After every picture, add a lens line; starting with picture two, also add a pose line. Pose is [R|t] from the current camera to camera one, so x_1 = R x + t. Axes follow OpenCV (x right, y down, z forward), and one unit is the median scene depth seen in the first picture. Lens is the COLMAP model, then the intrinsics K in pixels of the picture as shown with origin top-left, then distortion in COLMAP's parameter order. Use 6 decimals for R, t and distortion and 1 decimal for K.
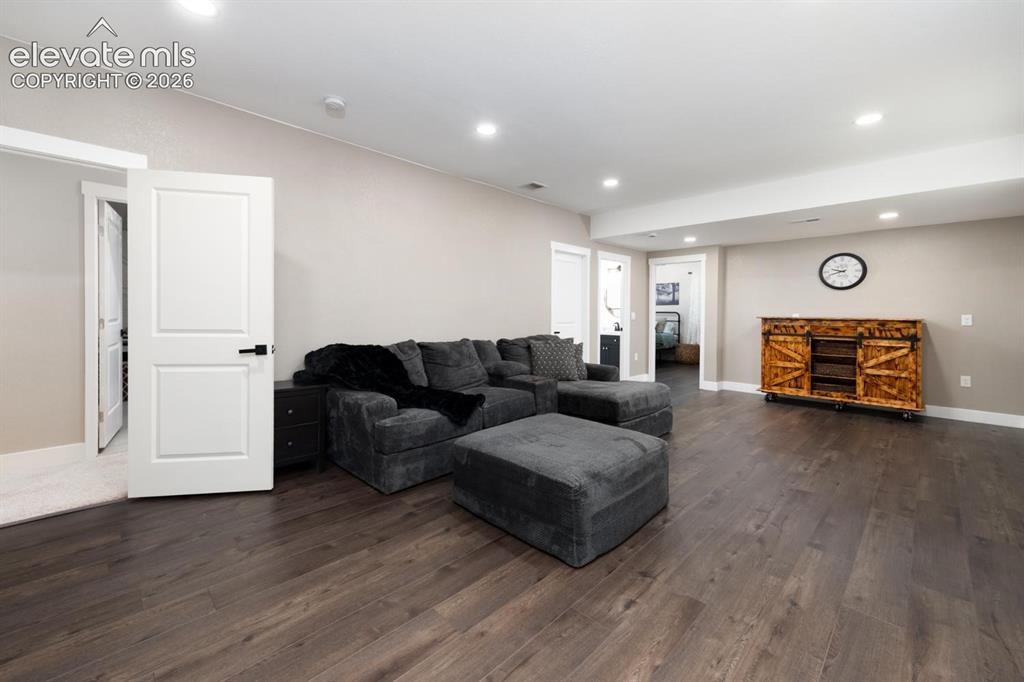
lens RADIAL K [[419.2, 0, 513.0], [0, 419.2, 316.1], [0, 0, 1]] dist [0.010753, -0.002066]
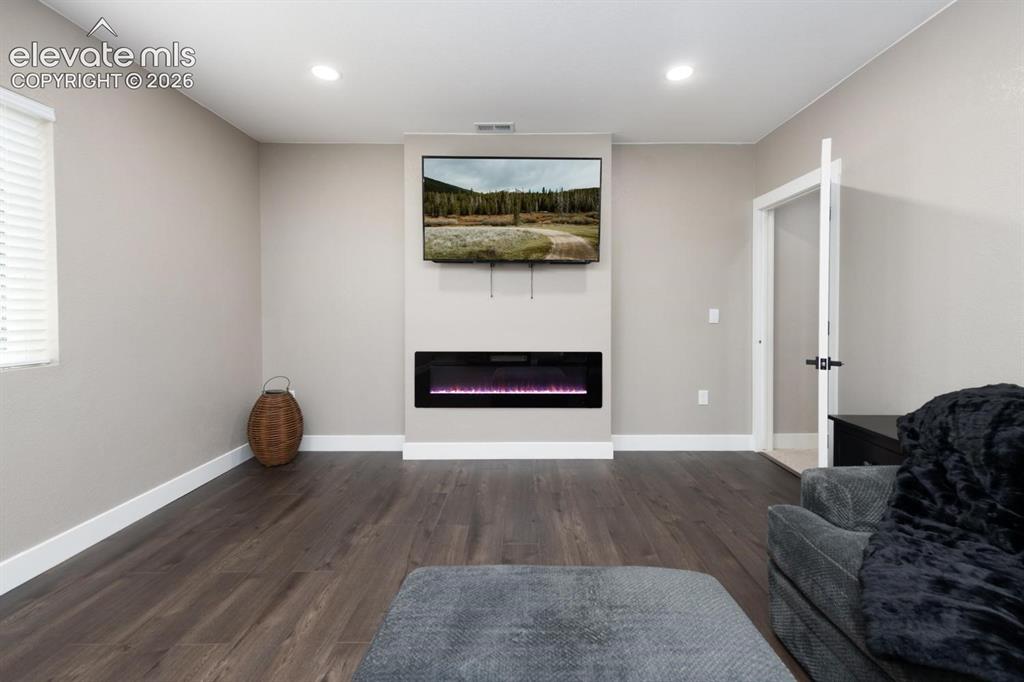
lens RADIAL K [[419.2, 0, 521.0], [0, 419.2, 324.3], [0, 0, 1]] dist [0.010753, -0.002066]
pose [[-0.718922, 0.009003, -0.695032, 0.493709], [-0.011331, 0.999631, 0.024669, -0.008036], [0.694998, 0.025611, -0.718555, 1.626626]]
